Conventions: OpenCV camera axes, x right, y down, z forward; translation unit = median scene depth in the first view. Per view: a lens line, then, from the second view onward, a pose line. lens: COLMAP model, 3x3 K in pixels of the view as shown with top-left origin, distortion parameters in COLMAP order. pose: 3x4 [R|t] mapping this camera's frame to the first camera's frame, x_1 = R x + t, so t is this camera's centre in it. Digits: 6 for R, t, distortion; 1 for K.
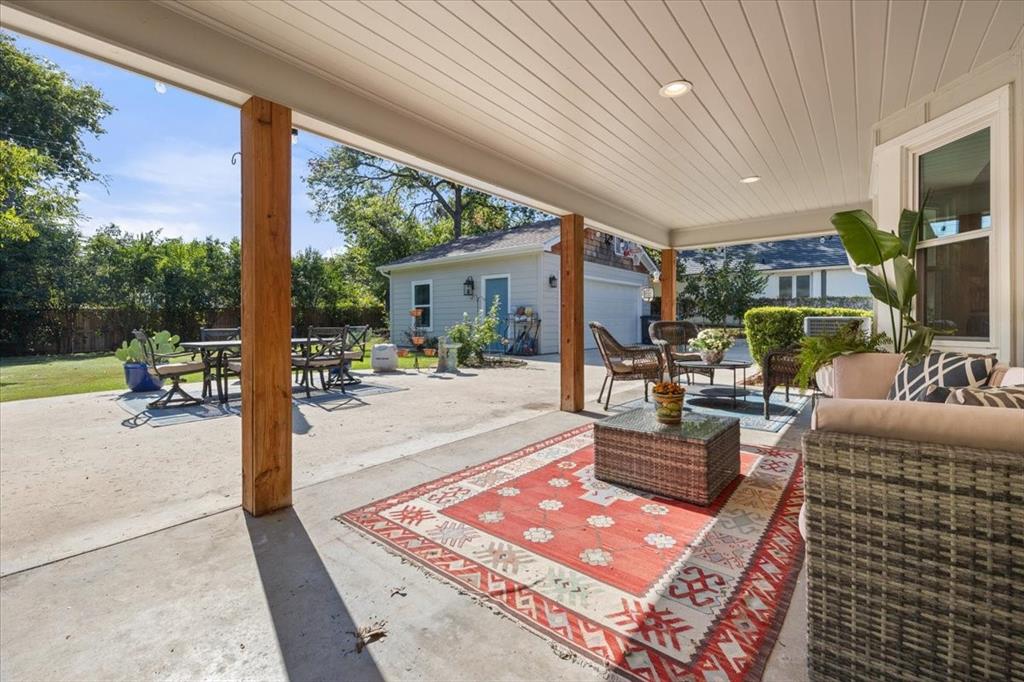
lens RADIAL K [[427.6, 0, 509.5], [0, 427.6, 323.8], [0, 0, 1]] dist [0.000578, 0.000179]
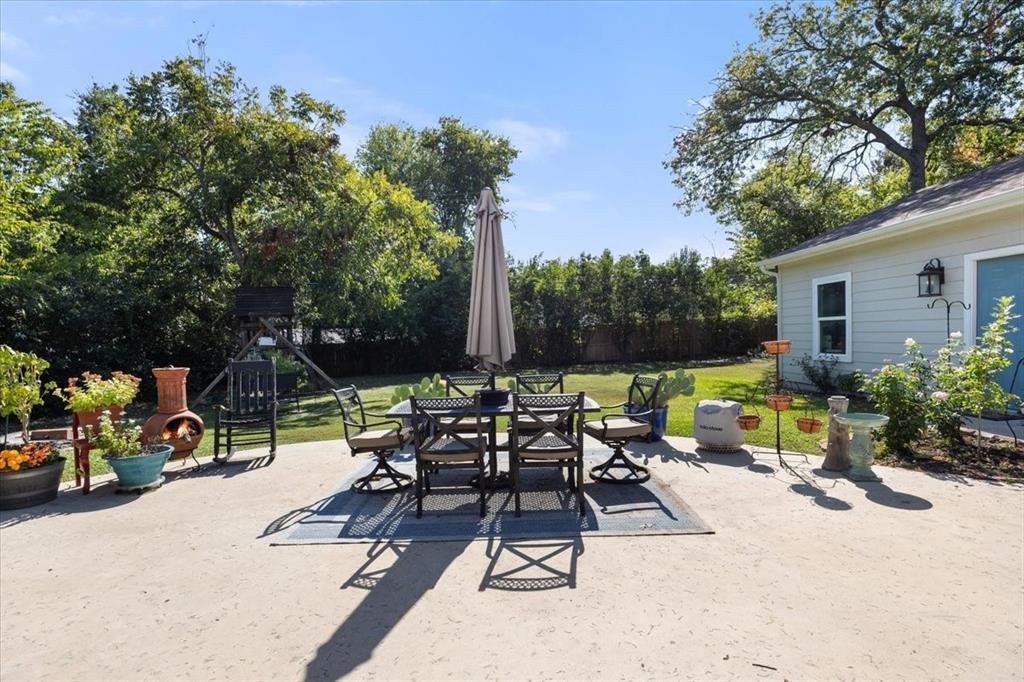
lens RADIAL K [[463.5, 0, 510.0], [0, 463.5, 349.3], [0, 0, 1]] dist [-0.016295, 0.000411]
pose [[0.645408, 0.011937, -0.763744, -0.001451], [0.020352, 0.999254, 0.032817, -0.021586], [0.763567, -0.036725, 0.644684, 0.179314]]
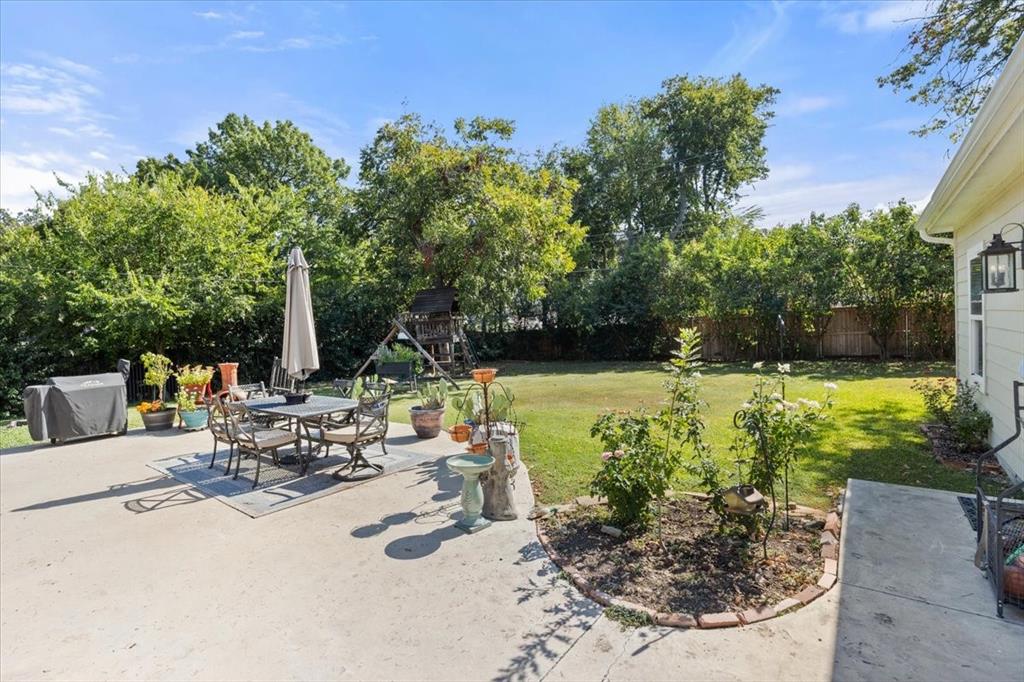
lens RADIAL K [[500.6, 0, 511.8], [0, 500.6, 330.0], [0, 0, 1]] dist [-0.013324, 0.000467]
pose [[0.009584, 0.025655, -0.999625, 0.150083], [0.033330, 0.999107, 0.025961, -0.040619], [0.999398, -0.033566, 0.008720, 0.446873]]
